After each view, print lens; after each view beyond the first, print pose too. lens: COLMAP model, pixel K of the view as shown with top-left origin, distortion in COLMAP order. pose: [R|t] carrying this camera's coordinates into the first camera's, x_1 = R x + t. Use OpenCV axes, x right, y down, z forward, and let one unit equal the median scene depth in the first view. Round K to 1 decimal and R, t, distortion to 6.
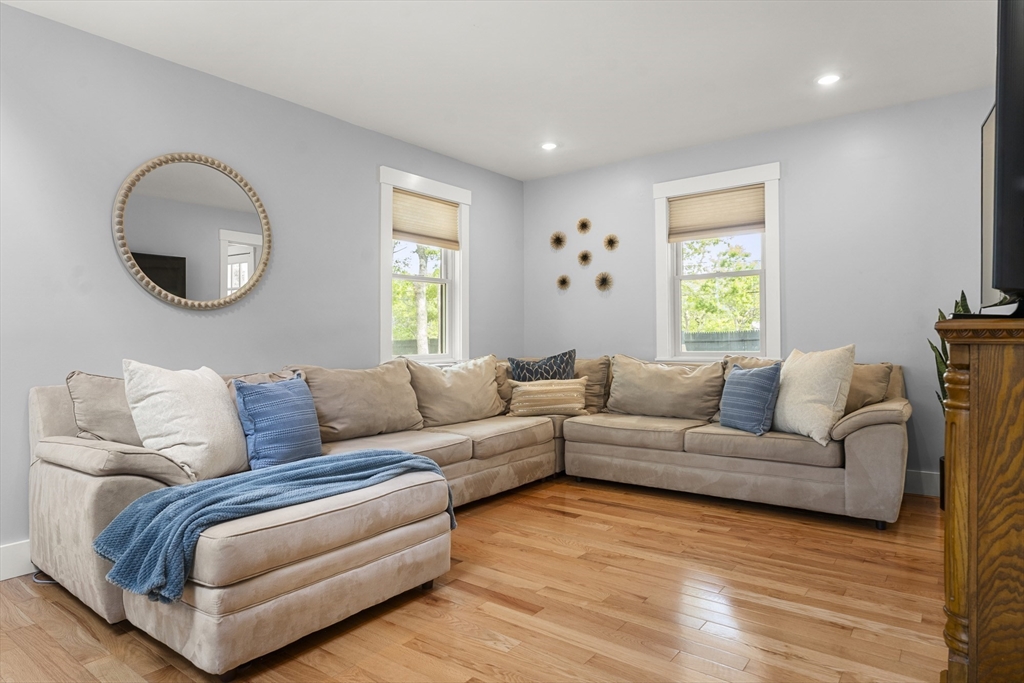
lens RADIAL K [[592.9, 0, 512.0], [0, 592.9, 341.5], [0, 0, 1]] dist [-0.002540, -0.000455]
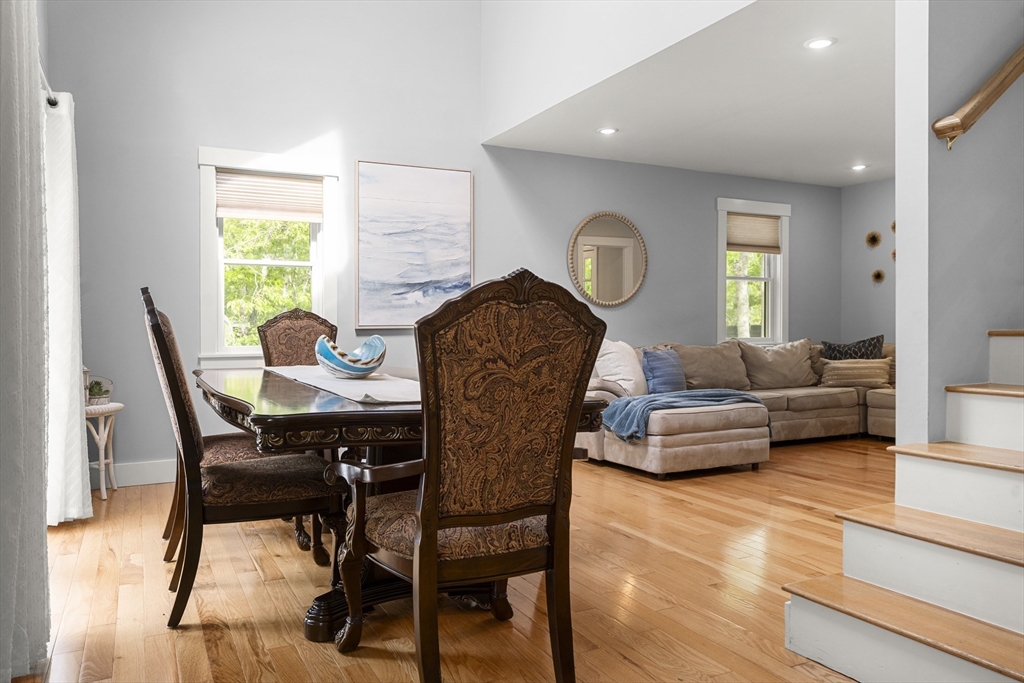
lens RADIAL K [[725.6, 0, 512.0], [0, 725.6, 327.6], [0, 0, 1]] dist [0.001542, 0.000994]
pose [[0.898578, 0.005253, -0.438782, 0.093332], [-0.005385, 0.999985, 0.000943, 0.001694], [0.438781, 0.001515, 0.898593, -0.771215]]
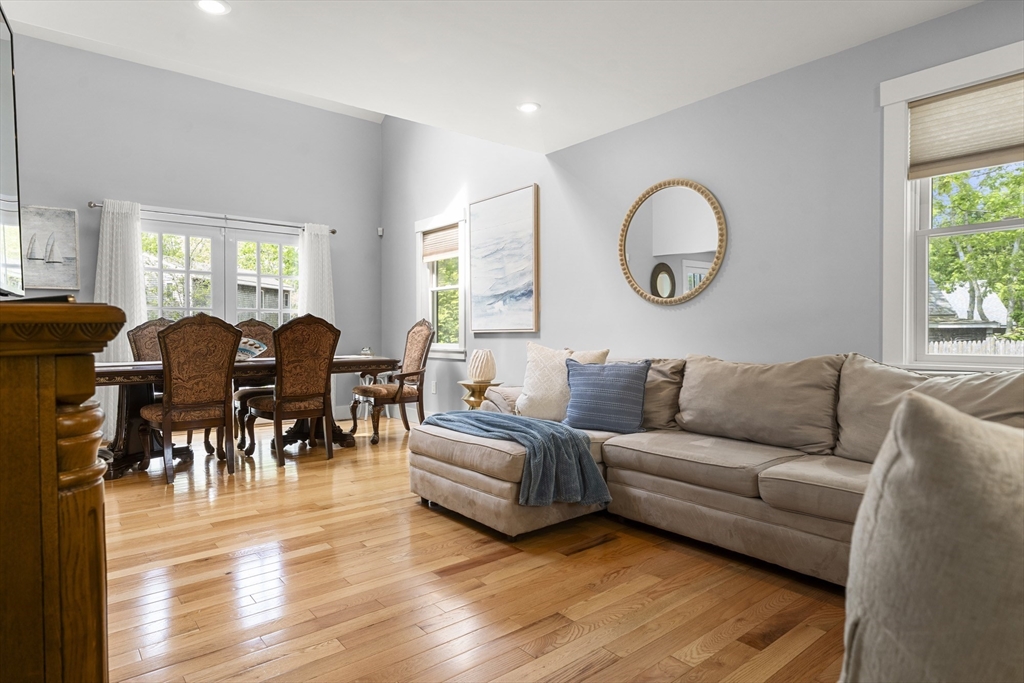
lens RADIAL K [[576.4, 0, 512.0], [0, 576.4, 341.5], [0, 0, 1]] dist [0.001059, 0.000354]
pose [[-0.227795, 0.028666, -0.973287, 0.618906], [0.005093, 0.999588, 0.028249, -0.011113], [0.973696, 0.001479, -0.227847, 0.805591]]
